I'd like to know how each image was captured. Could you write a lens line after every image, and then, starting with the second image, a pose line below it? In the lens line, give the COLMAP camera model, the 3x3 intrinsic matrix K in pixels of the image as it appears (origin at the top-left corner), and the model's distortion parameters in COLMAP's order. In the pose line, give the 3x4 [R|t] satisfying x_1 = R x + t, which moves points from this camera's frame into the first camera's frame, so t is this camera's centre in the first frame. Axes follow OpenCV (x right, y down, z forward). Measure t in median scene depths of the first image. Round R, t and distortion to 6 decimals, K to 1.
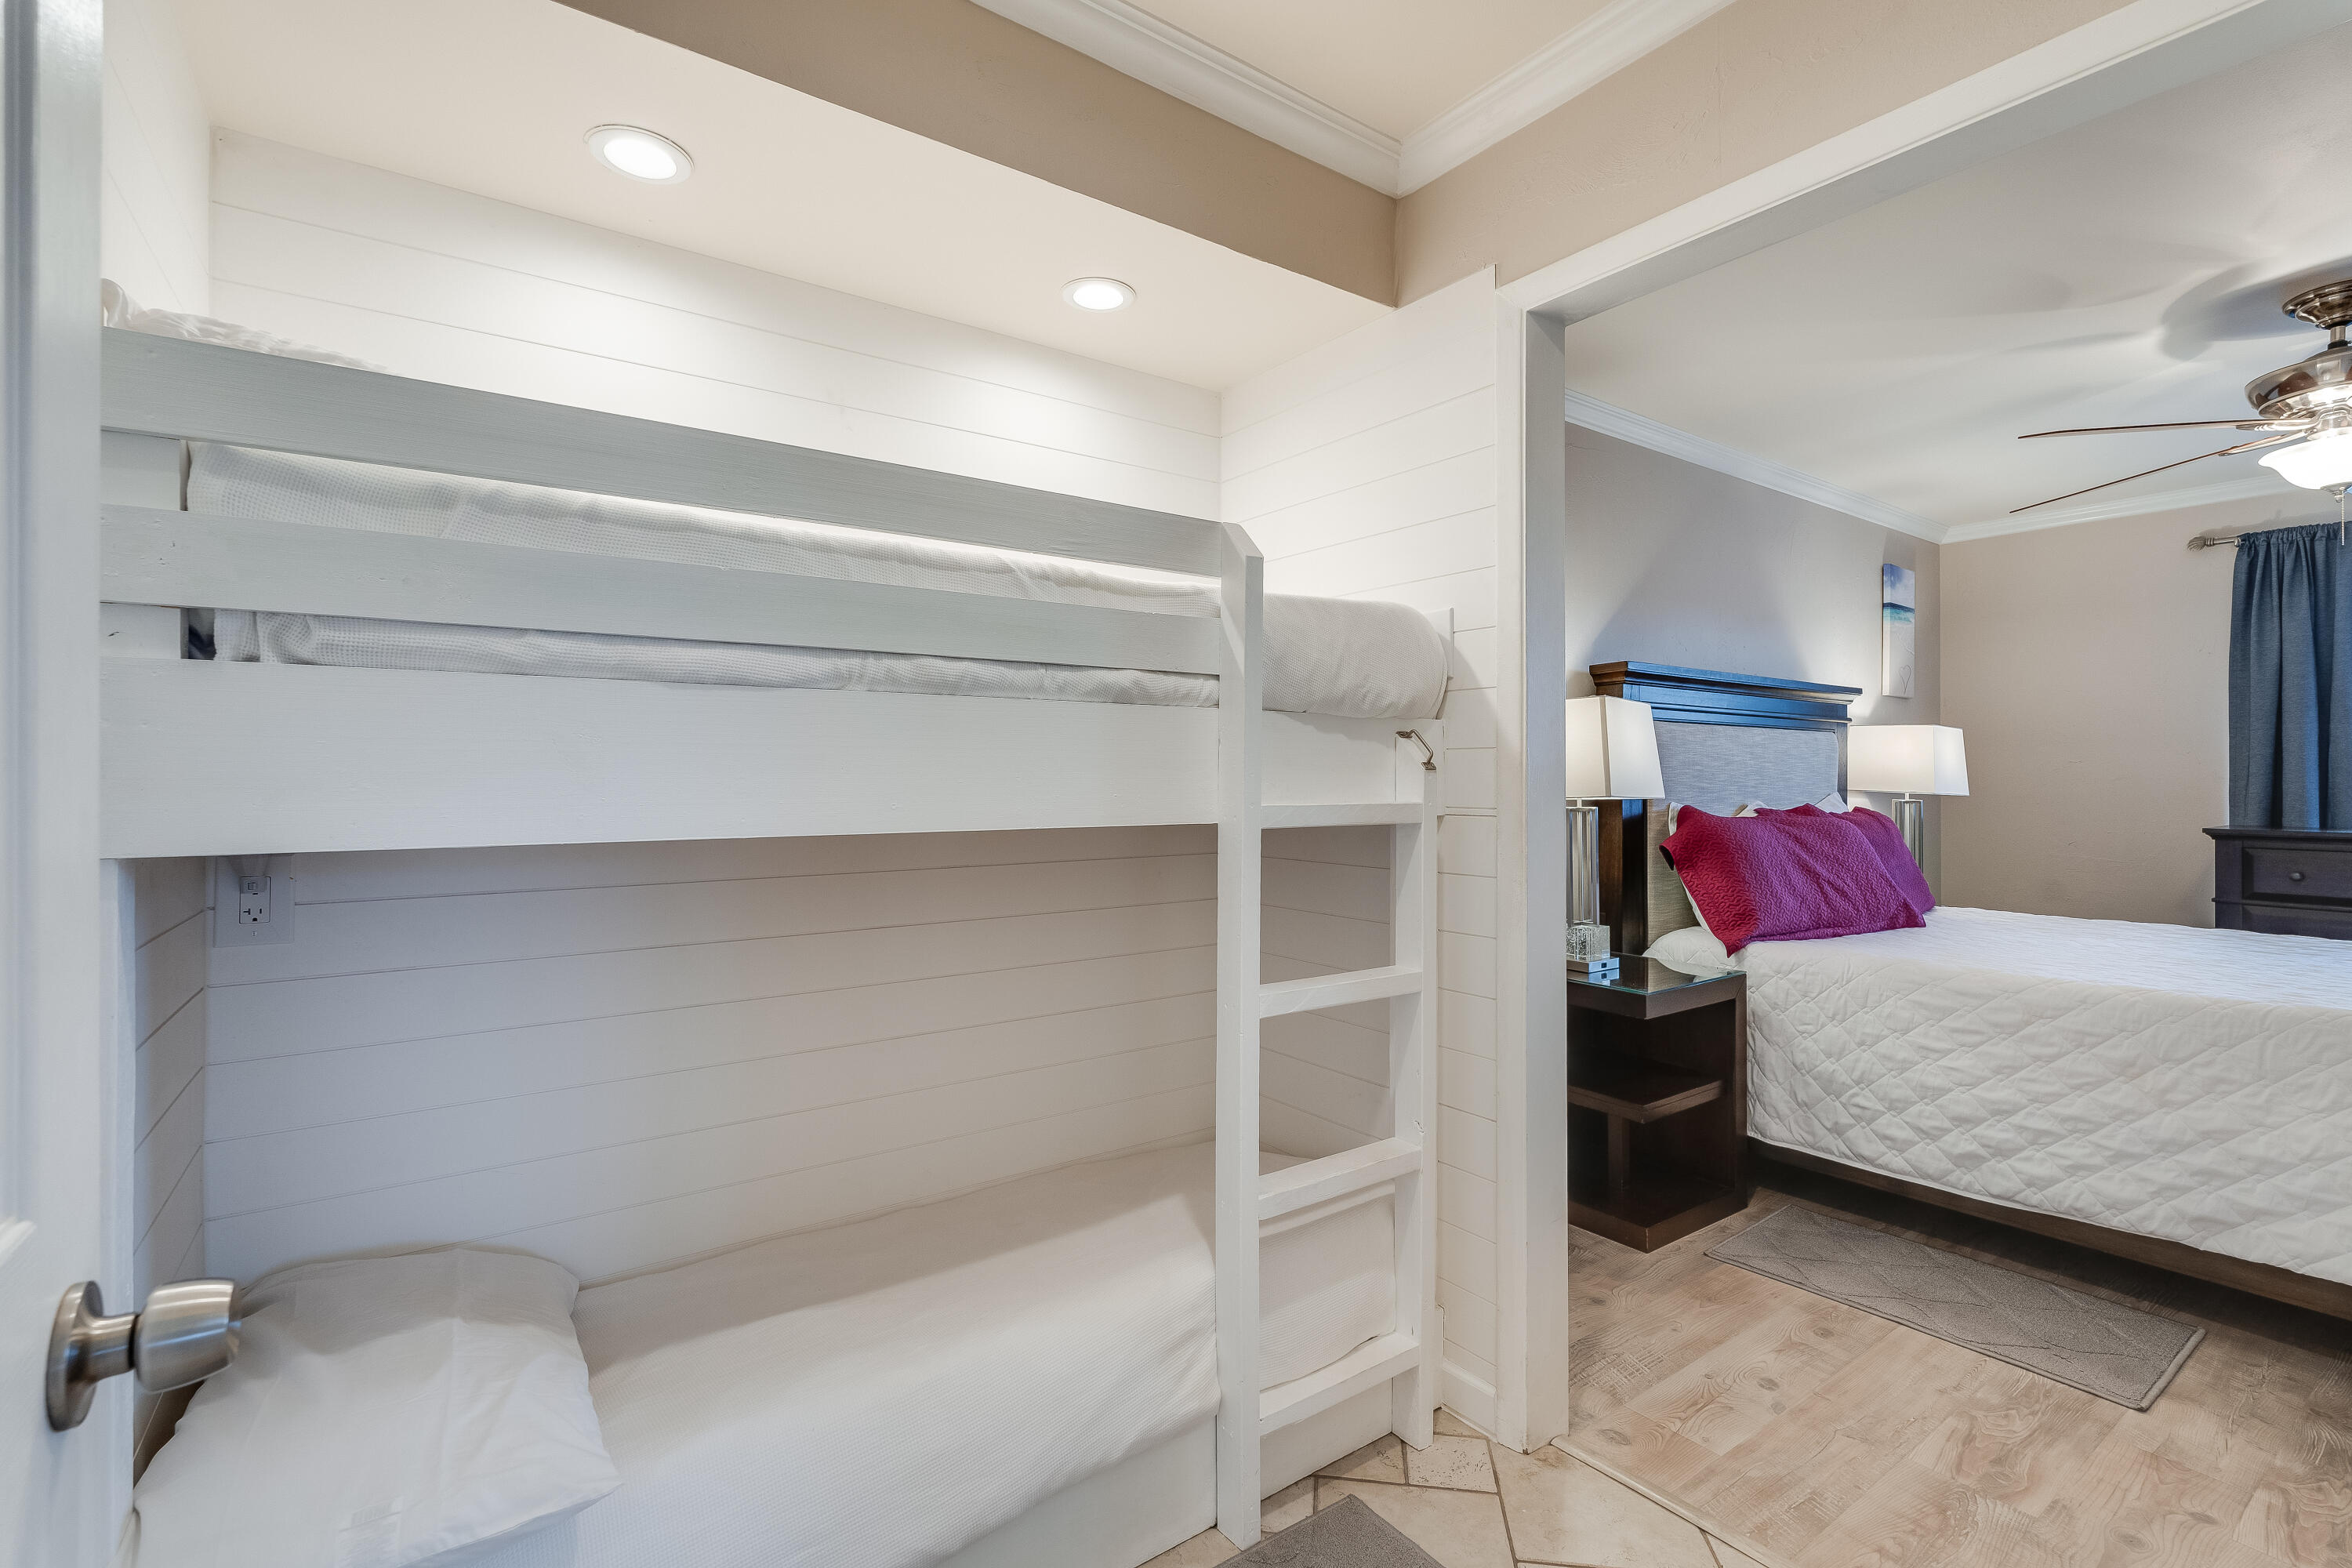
lens RADIAL K [[1035.5, 0, 1166.6], [0, 1035.5, 776.8], [0, 0, 1]] dist [0.000305, 0.000254]
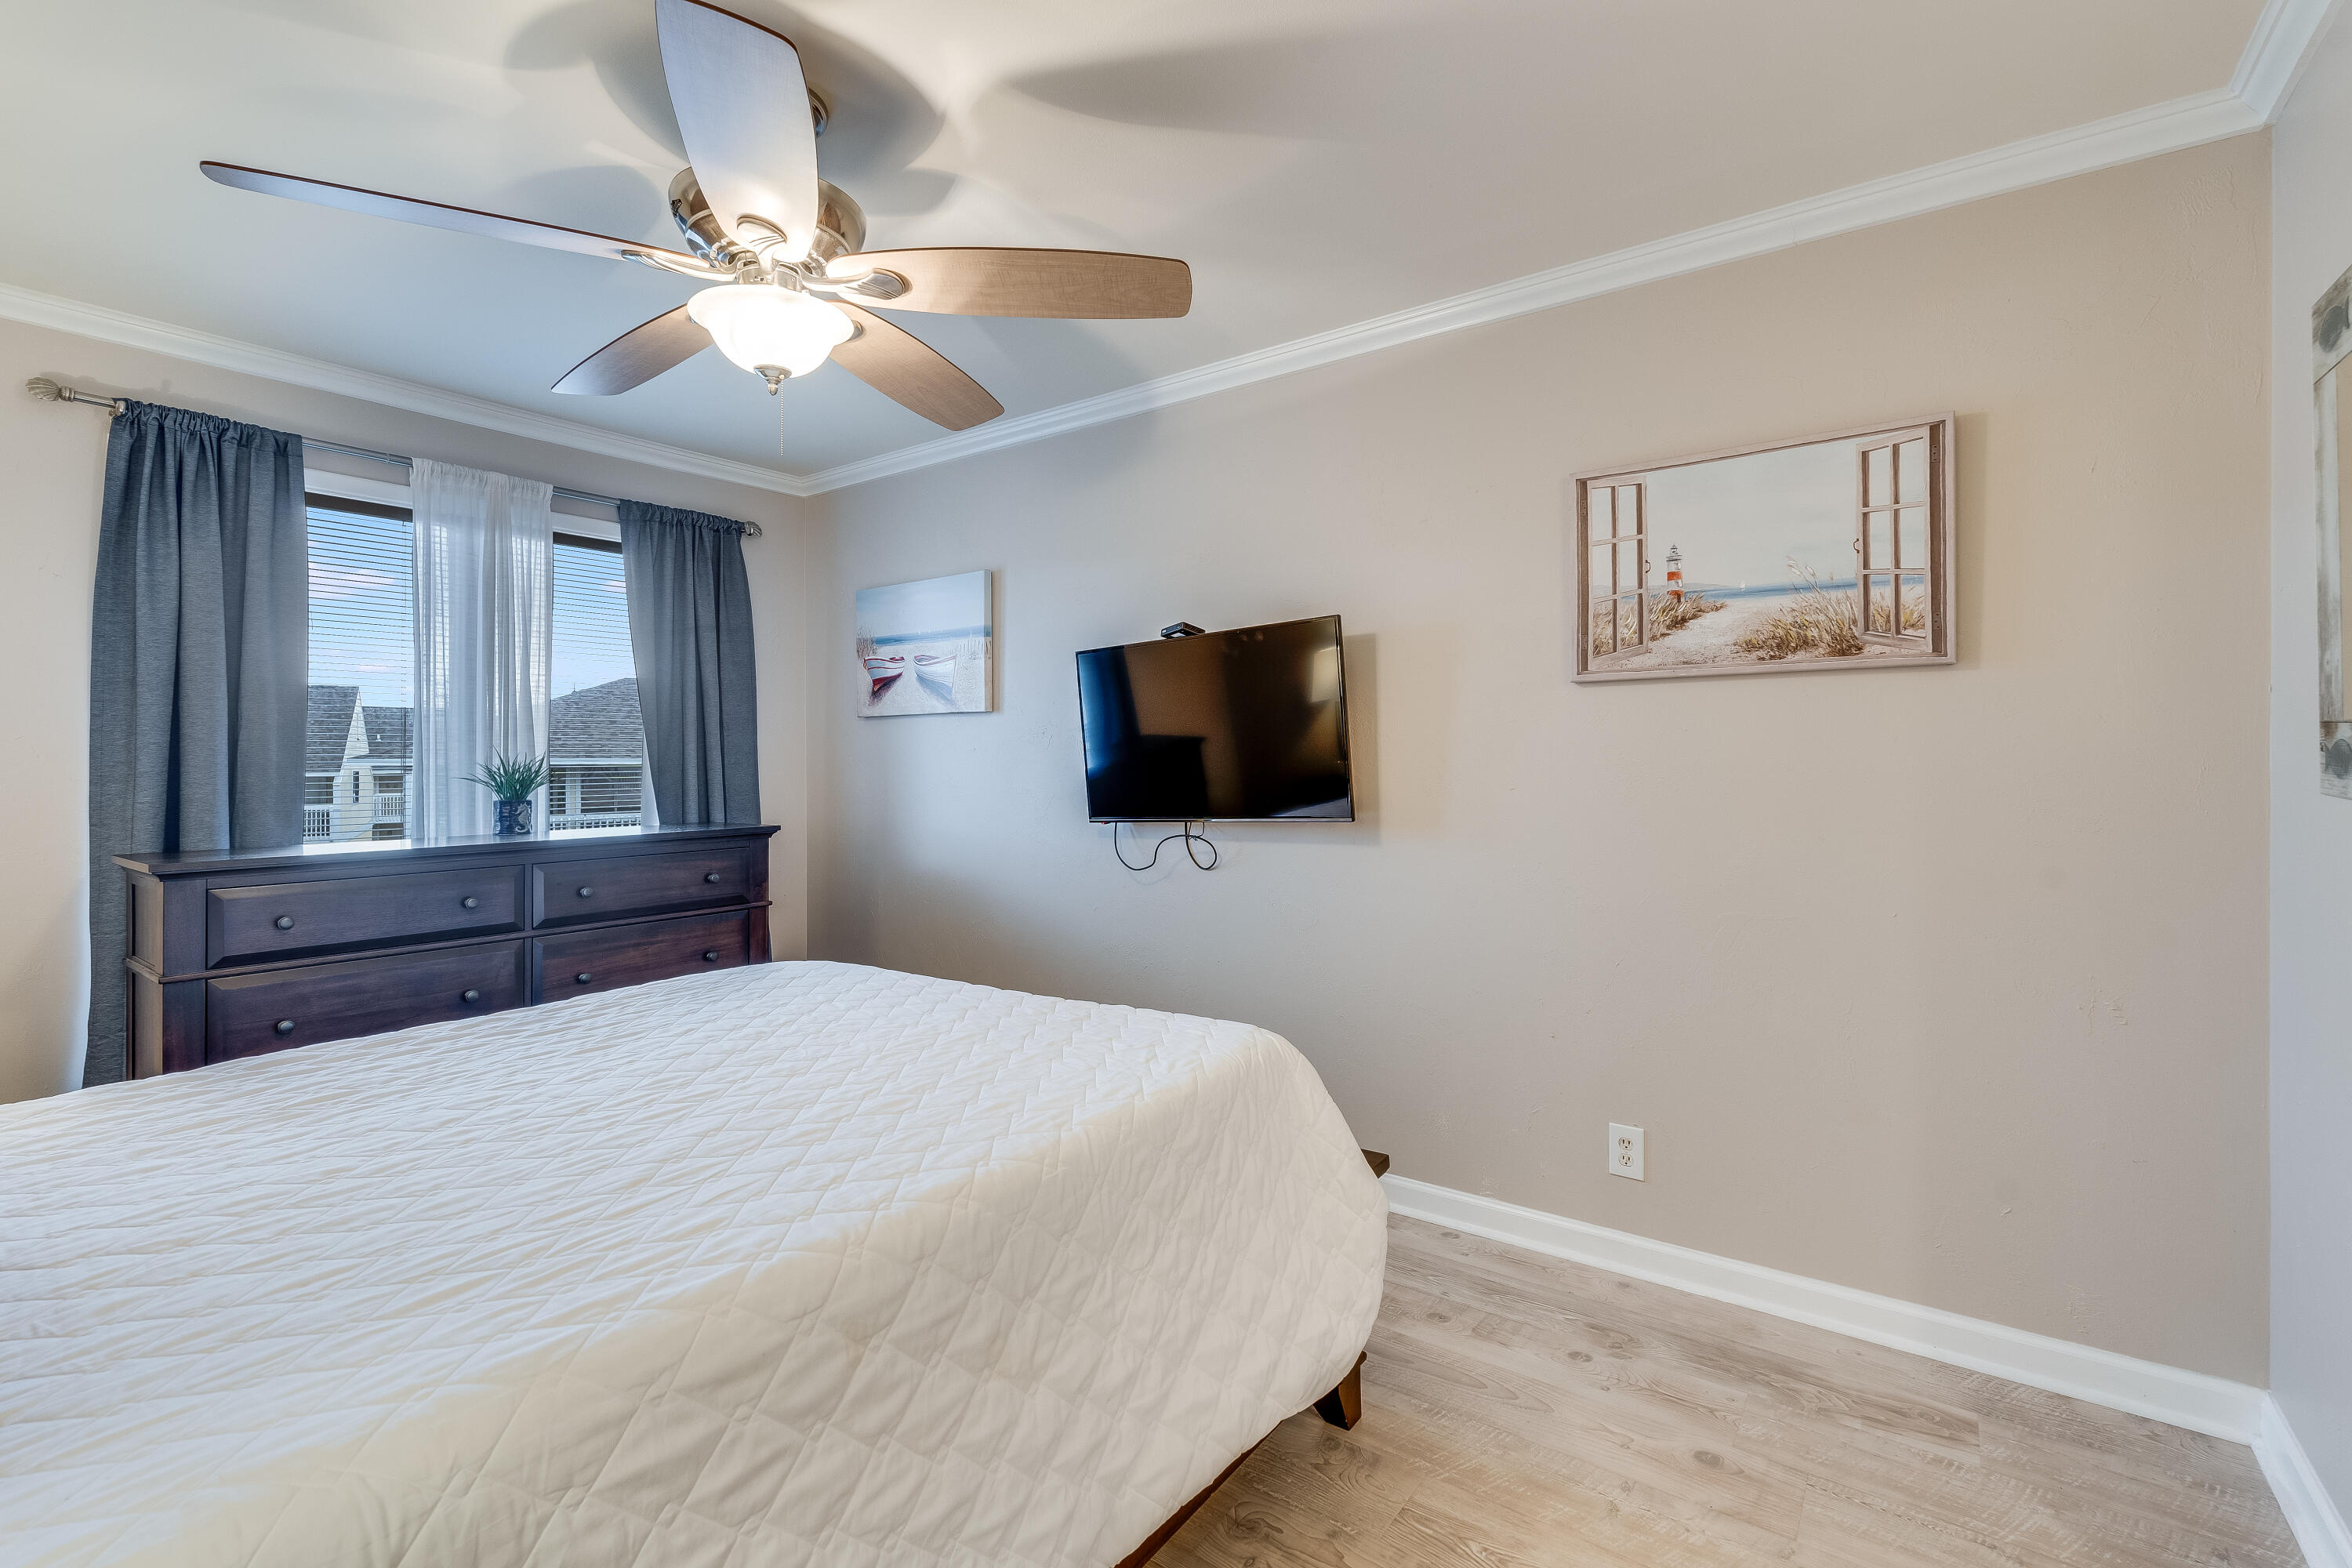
lens RADIAL K [[1035.5, 0, 1199.2], [0, 1035.5, 752.3], [0, 0, 1]] dist [0.000305, 0.000254]
pose [[-0.326317, 0.006204, 0.945240, 0.225707], [0.008293, 0.999959, -0.003700, -0.008023], [-0.945224, 0.006632, -0.326355, 0.600102]]
